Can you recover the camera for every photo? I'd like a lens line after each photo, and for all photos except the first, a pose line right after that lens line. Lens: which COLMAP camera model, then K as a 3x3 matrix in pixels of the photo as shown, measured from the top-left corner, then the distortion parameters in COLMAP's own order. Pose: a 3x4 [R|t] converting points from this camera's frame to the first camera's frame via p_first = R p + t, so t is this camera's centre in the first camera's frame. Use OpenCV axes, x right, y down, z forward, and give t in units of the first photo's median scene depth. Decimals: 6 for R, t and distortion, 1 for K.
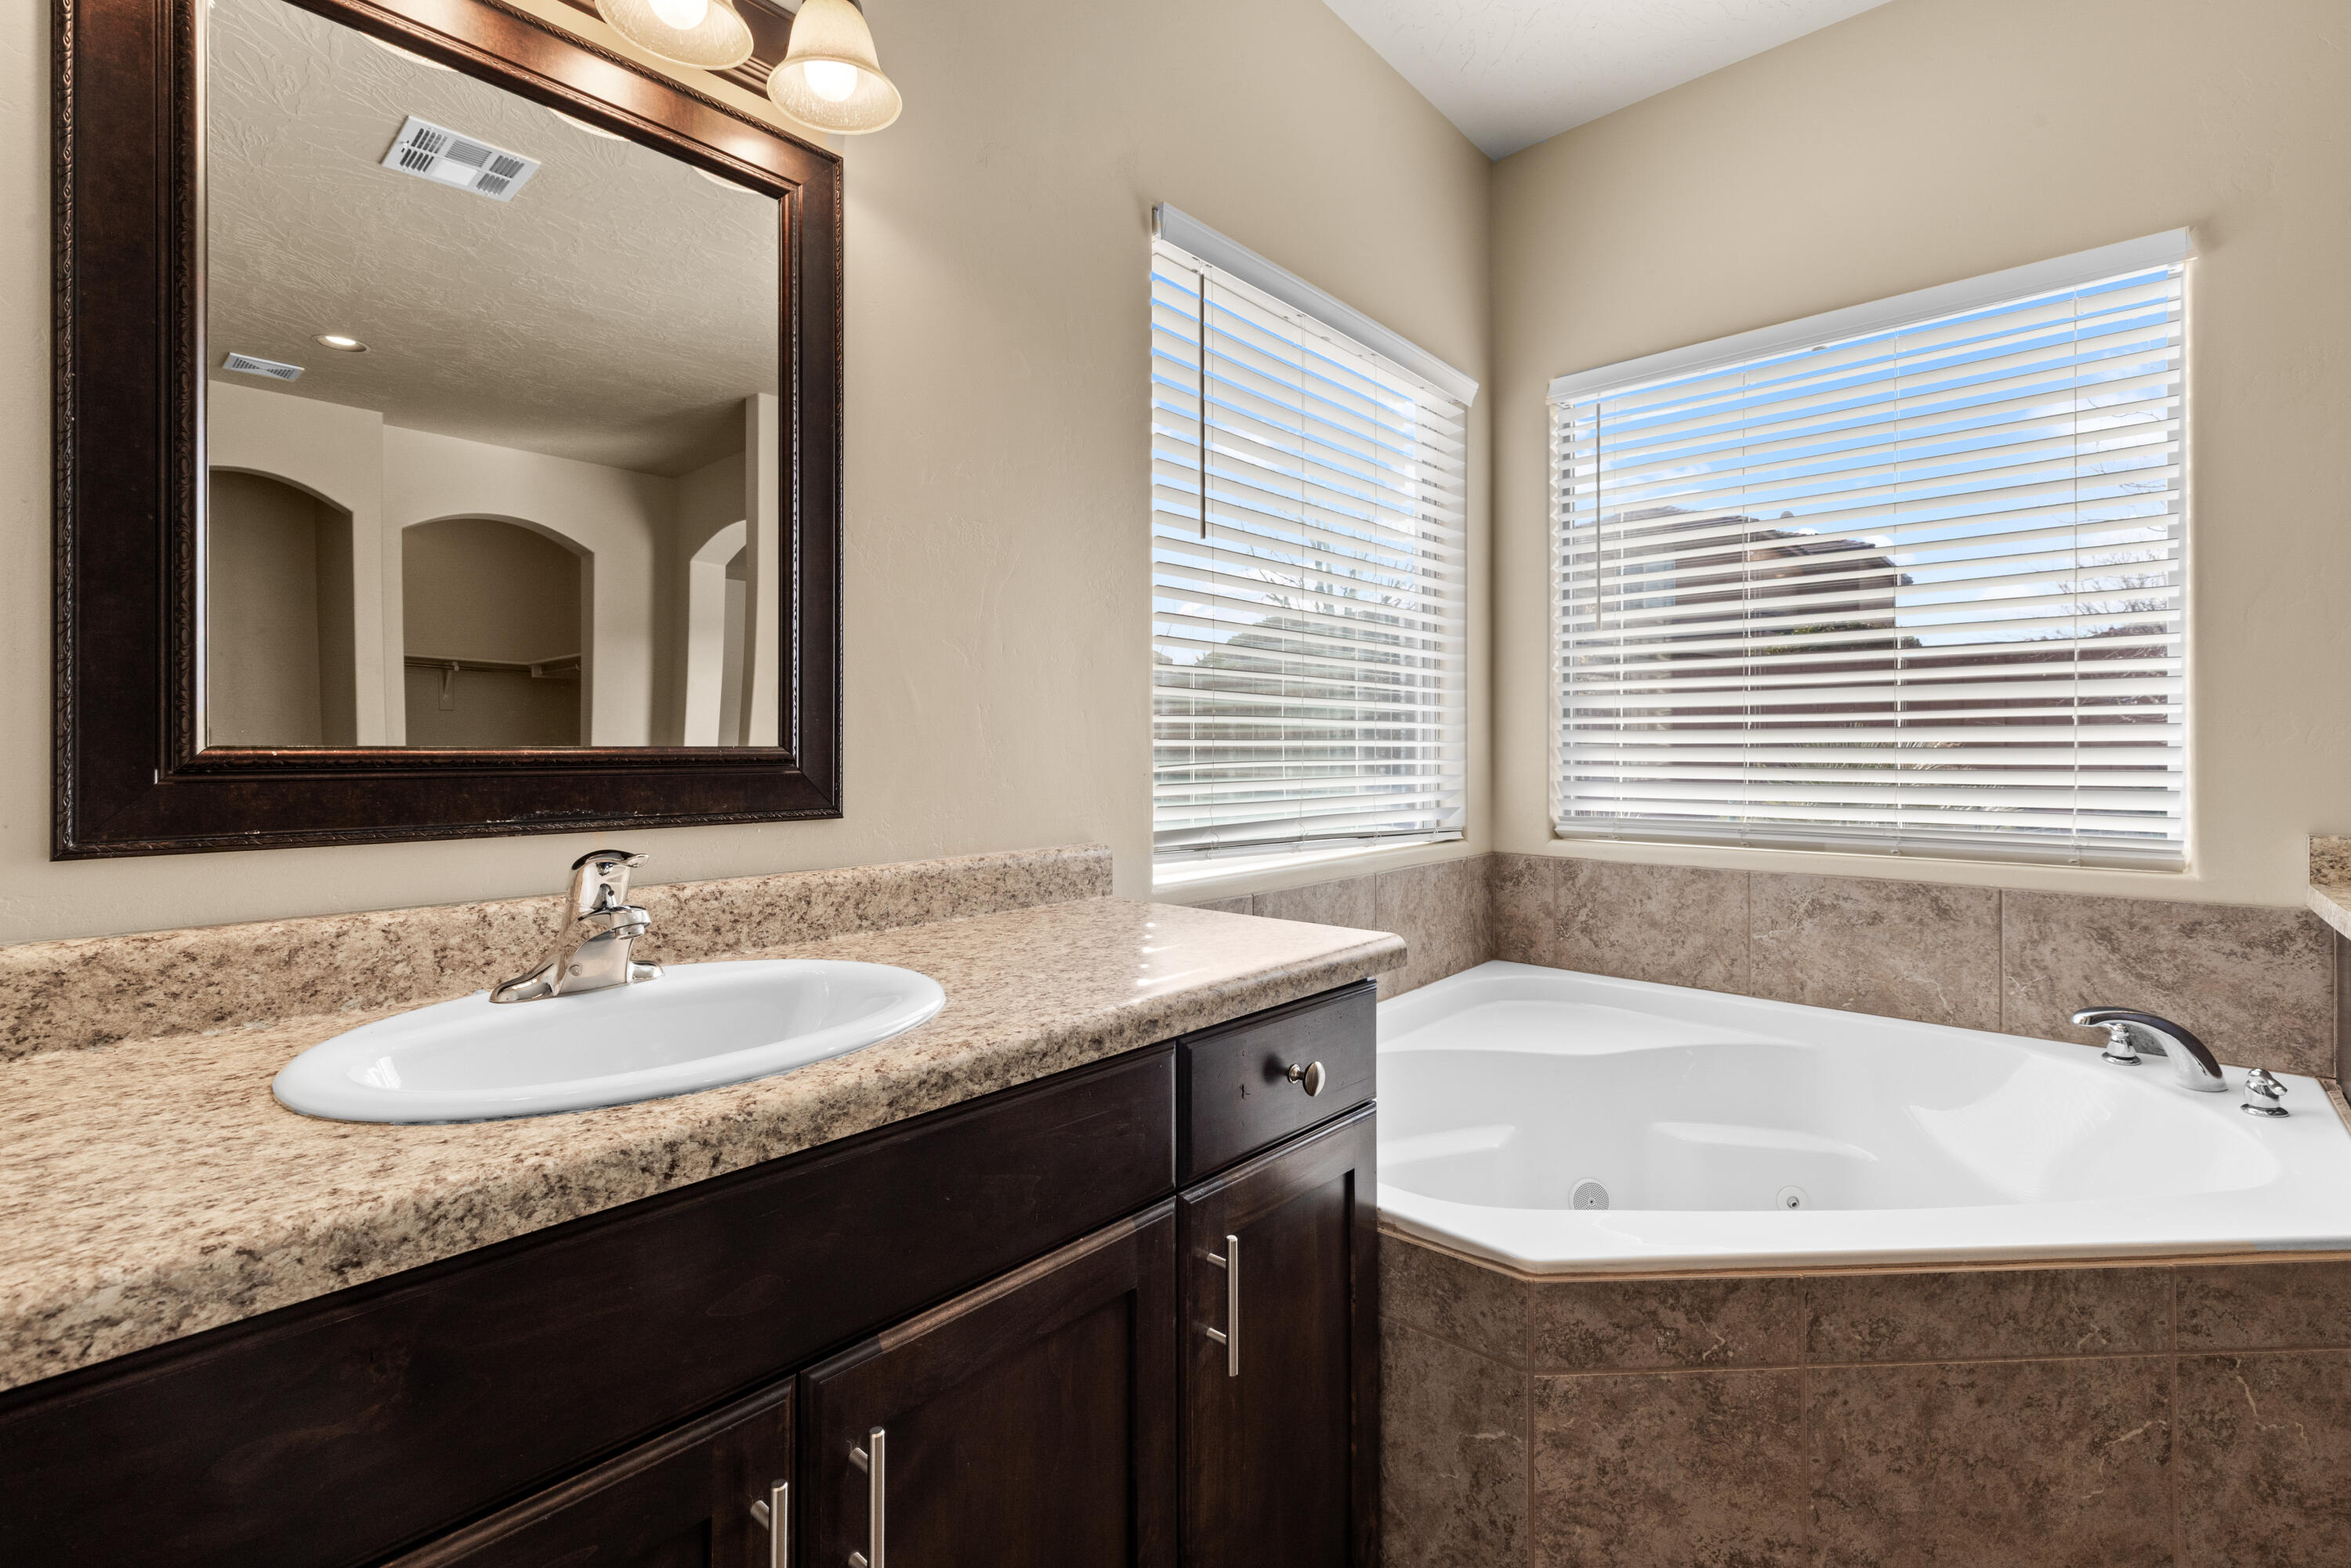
lens RADIAL K [[1036.5, 0, 1177.0], [0, 1036.5, 755.8], [0, 0, 1]] dist [0.006756, -0.001288]
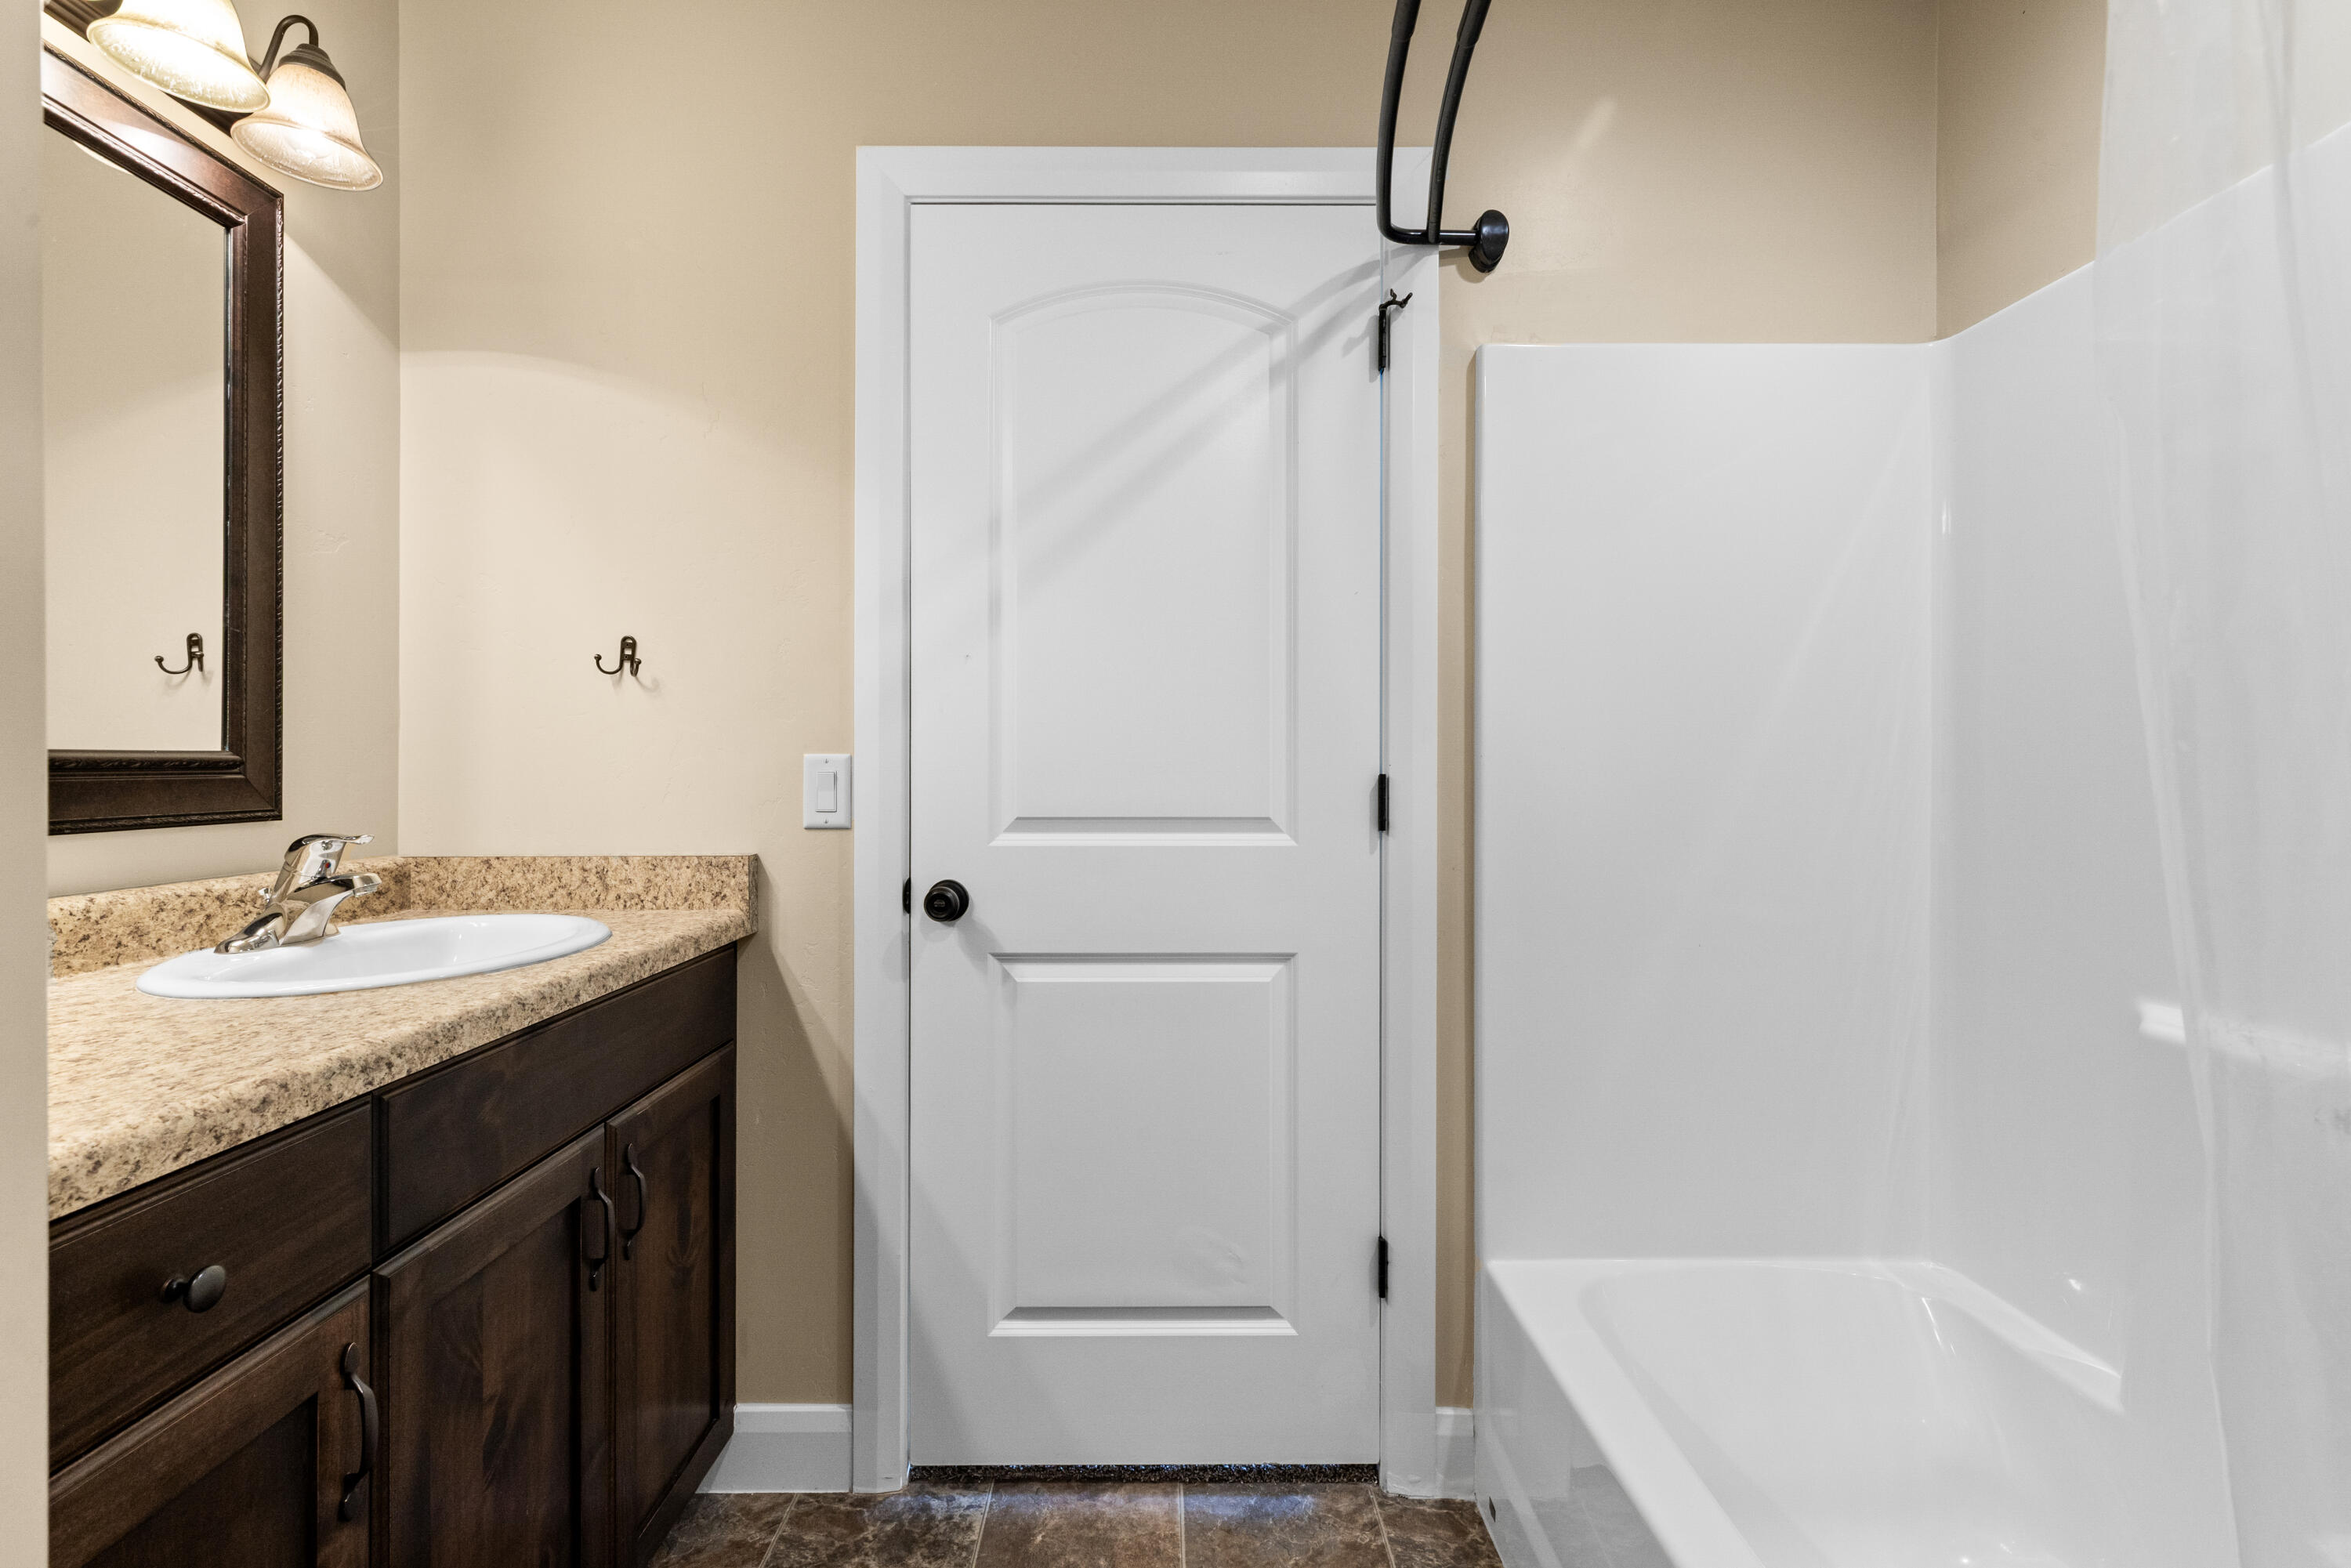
lens RADIAL K [[1036.5, 0, 1174.1], [0, 1036.5, 768.3], [0, 0, 1]] dist [0.006756, -0.001288]
pose [[0.737855, -0.010579, 0.674877, -0.411354], [0.007578, 0.999944, 0.007390, 0.007739], [-0.674917, -0.000339, 0.737893, -0.431978]]
